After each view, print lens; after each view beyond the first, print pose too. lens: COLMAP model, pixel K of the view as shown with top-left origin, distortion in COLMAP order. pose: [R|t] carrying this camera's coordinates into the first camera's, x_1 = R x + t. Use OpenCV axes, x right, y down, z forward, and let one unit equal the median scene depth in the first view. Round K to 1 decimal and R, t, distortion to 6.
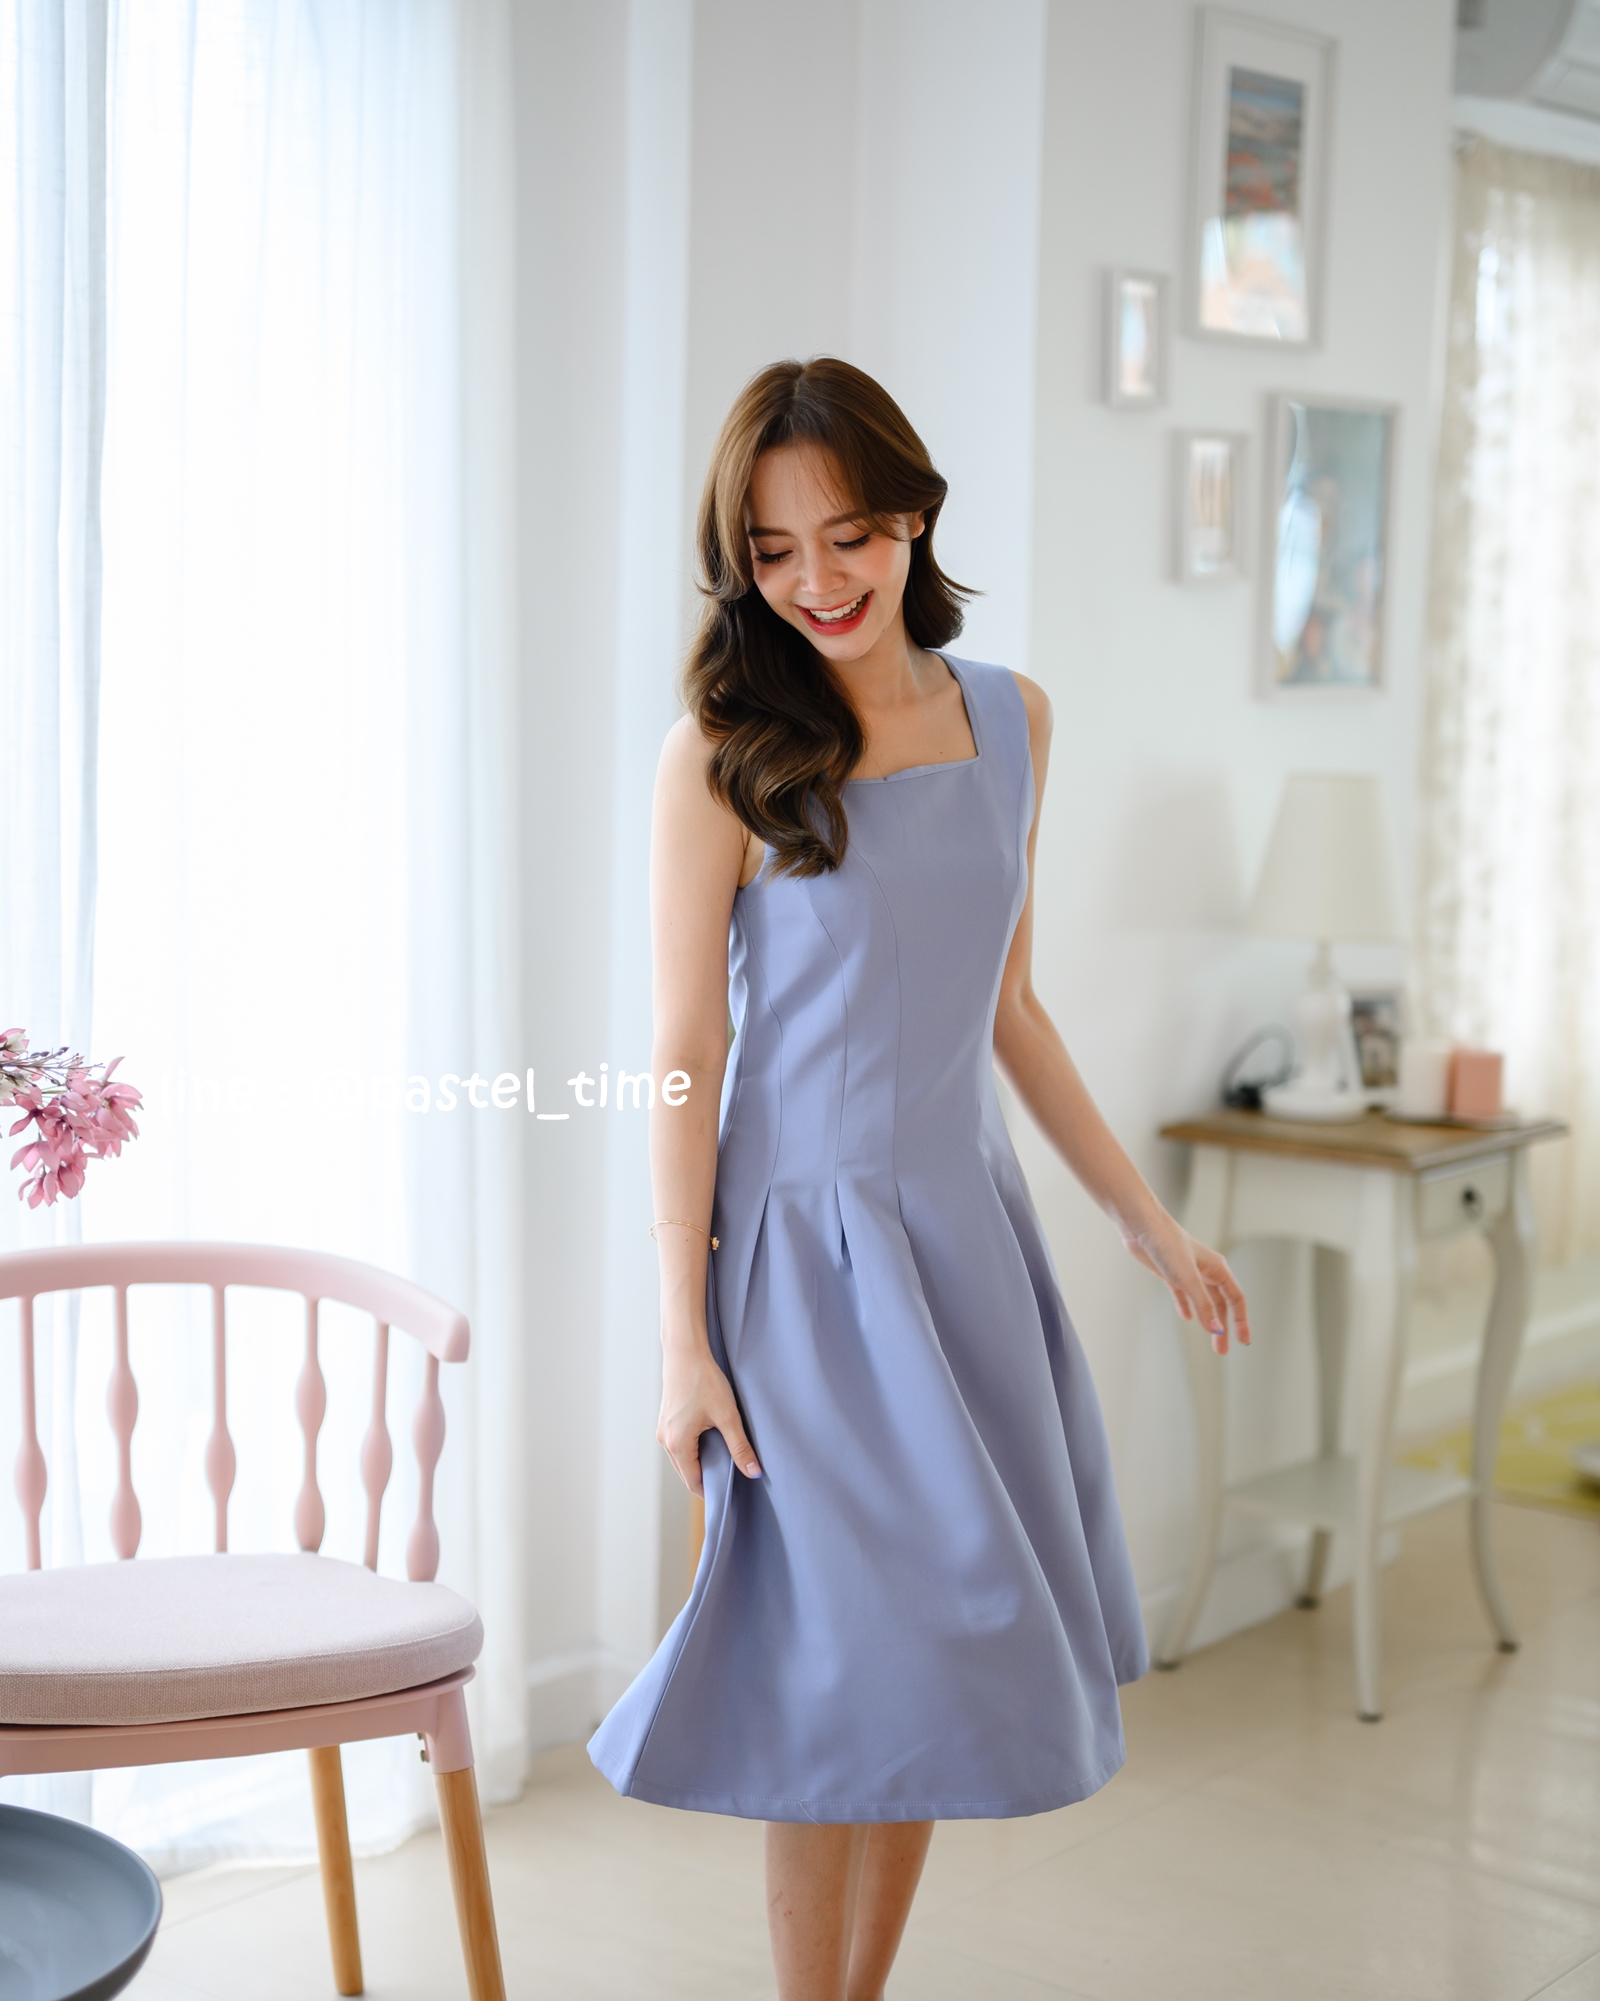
lens RADIAL K [[3444.9, 0, 745.9], [0, 3444.9, 979.8], [0, 0, 1]] dist [-0.005114, 0.000000]
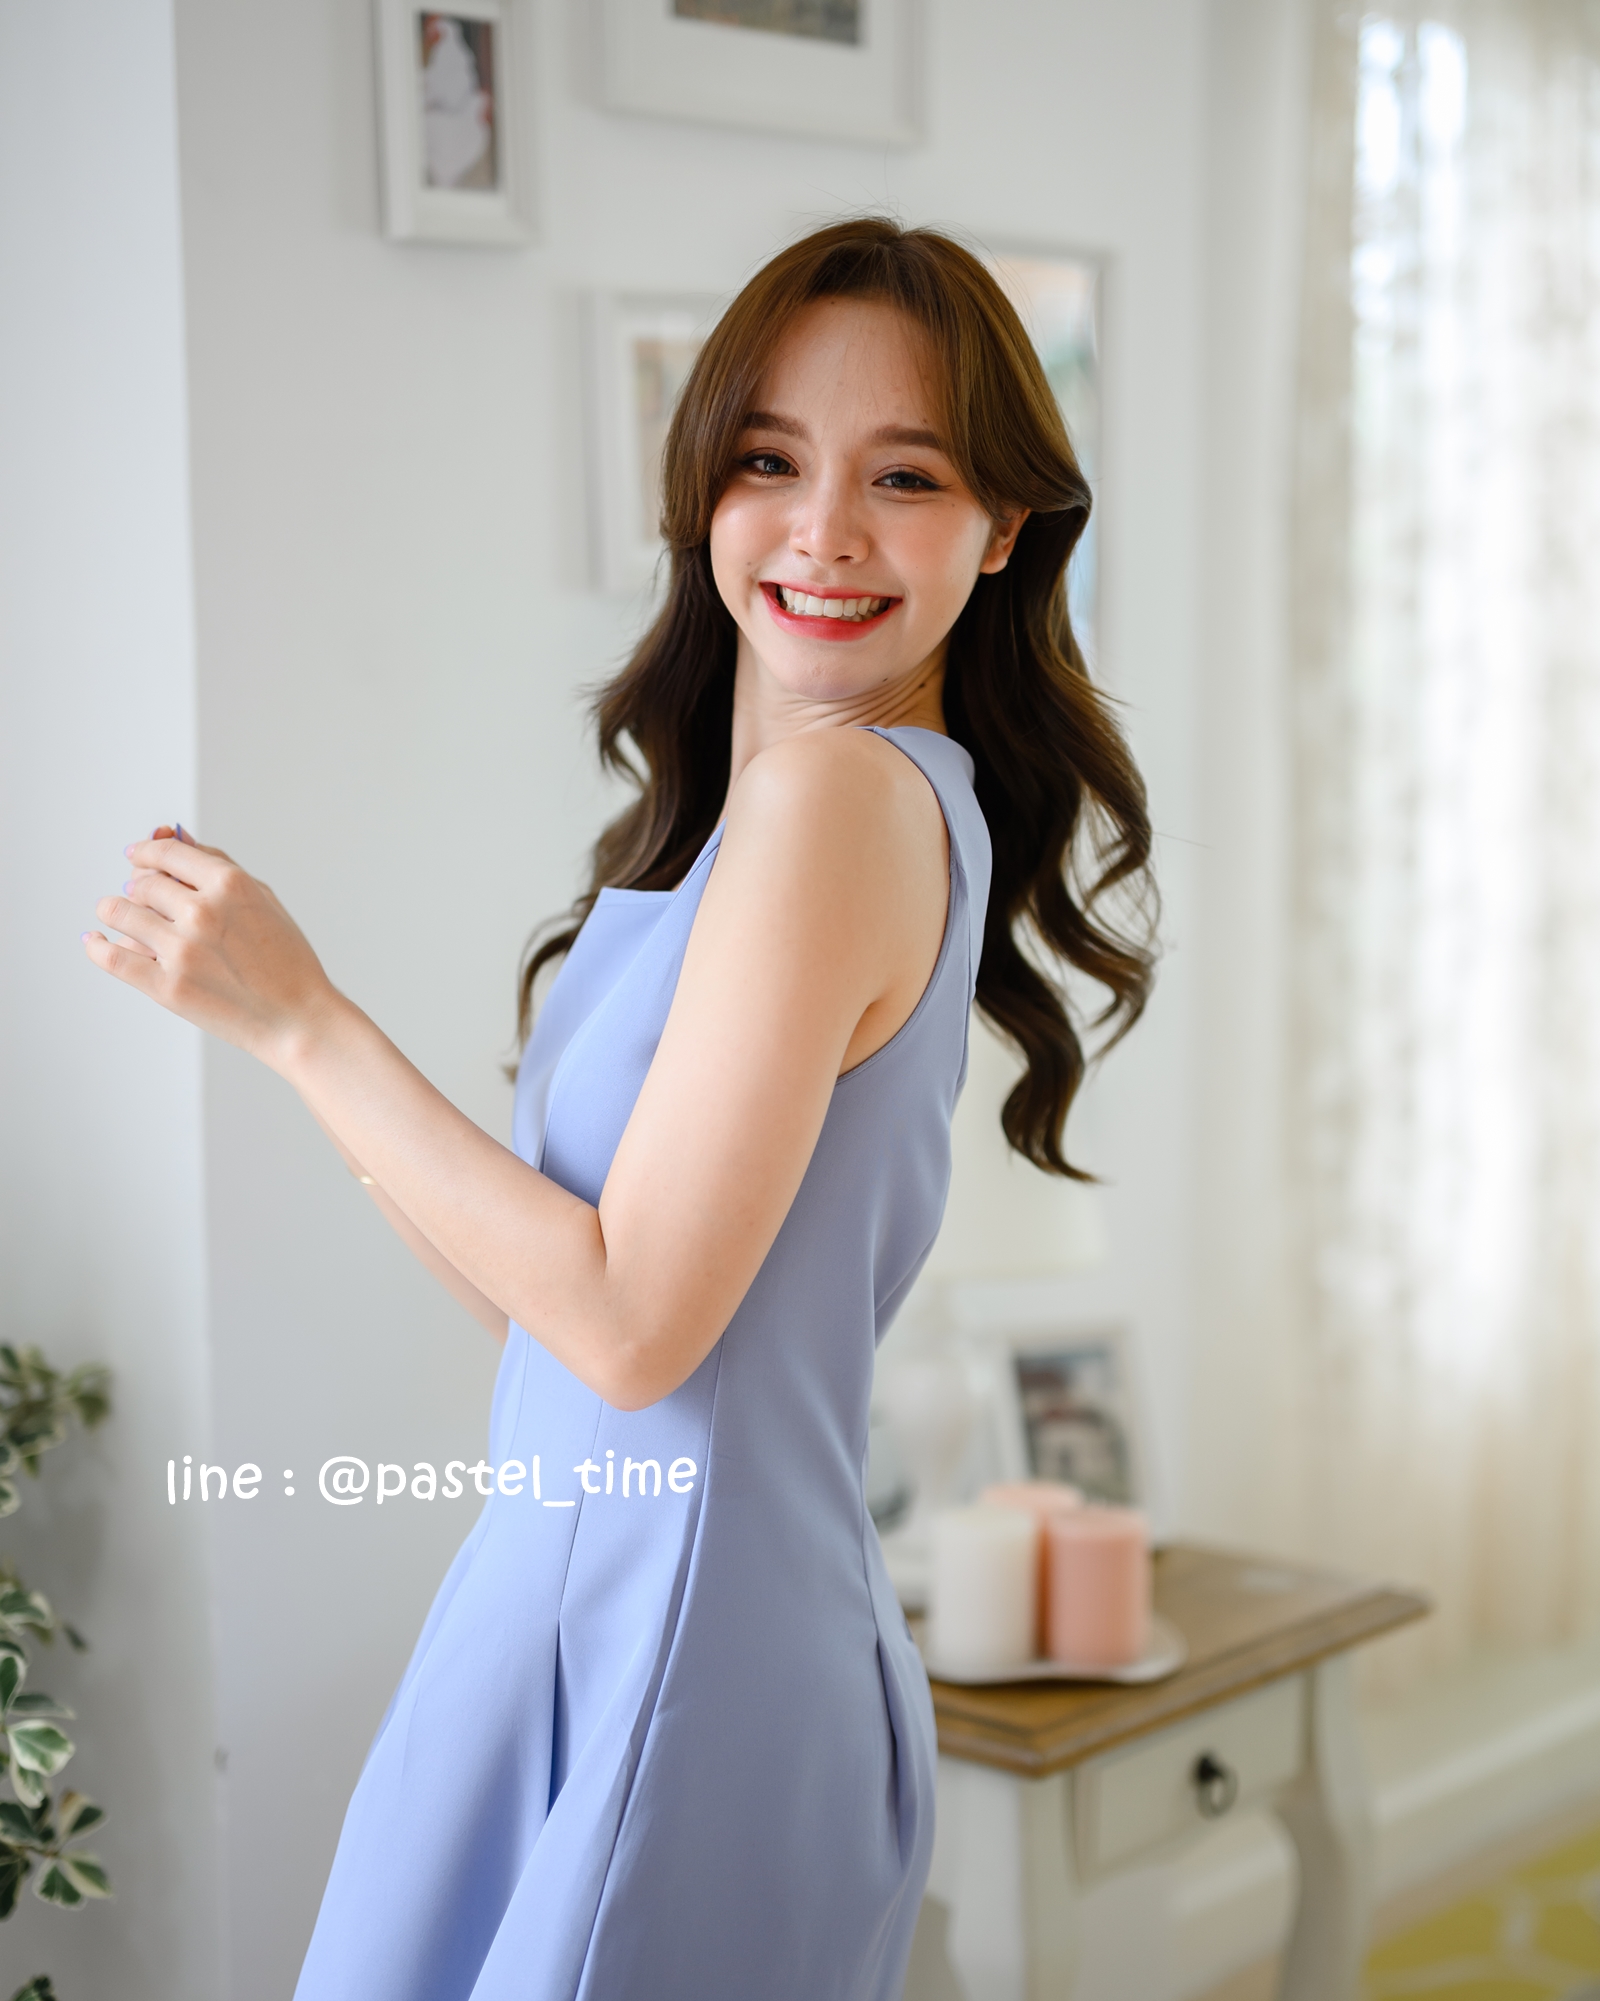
lens RADIAL K [[3444.9, 0, 807.3], [0, 3444.9, 1013.5], [0, 0, 1]] dist [-0.005114, 0.000000]
pose [[0.998347, -0.022969, -0.052680, 0.171707], [0.023007, 0.999735, 0.000119, -0.048114], [0.052663, -0.001331, 0.998611, 0.462464]]
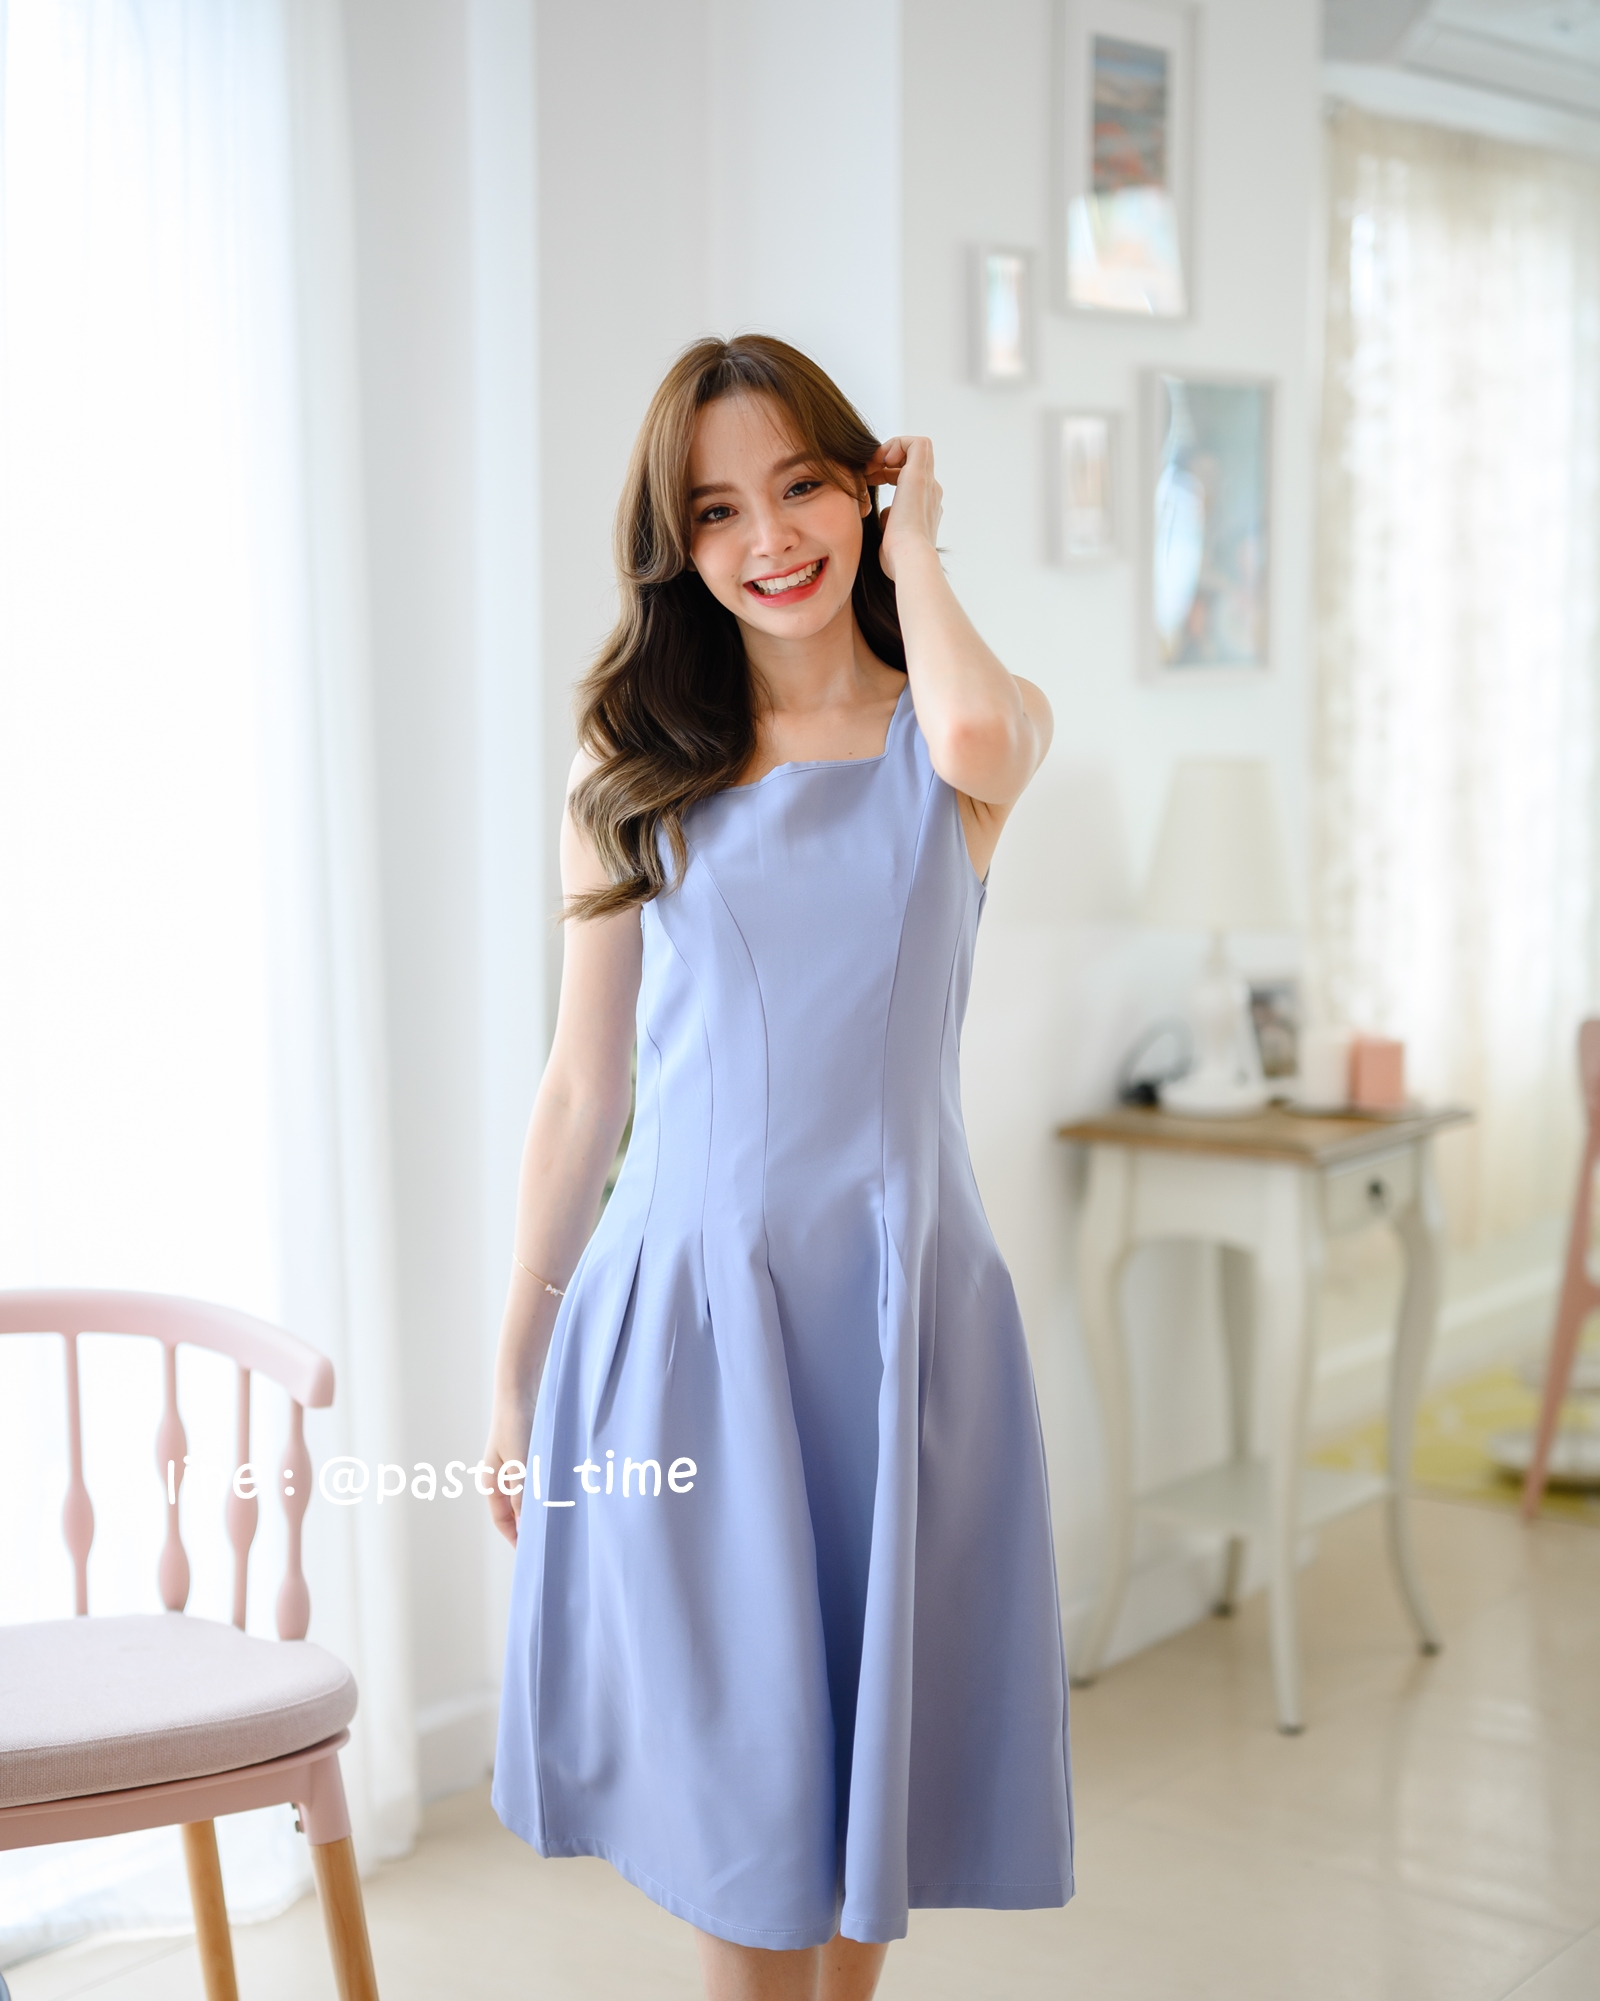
lens RADIAL K [[3444.9, 0, 755.7], [0, 3444.9, 934.6], [0, 0, 1]] dist [-0.005114, 0.000000]
pose [[0.999018, -0.031248, 0.031411, 0.007030], [0.031583, 0.999449, -0.010217, -0.004250], [-0.031074, 0.011199, 0.999454, 0.033123]]
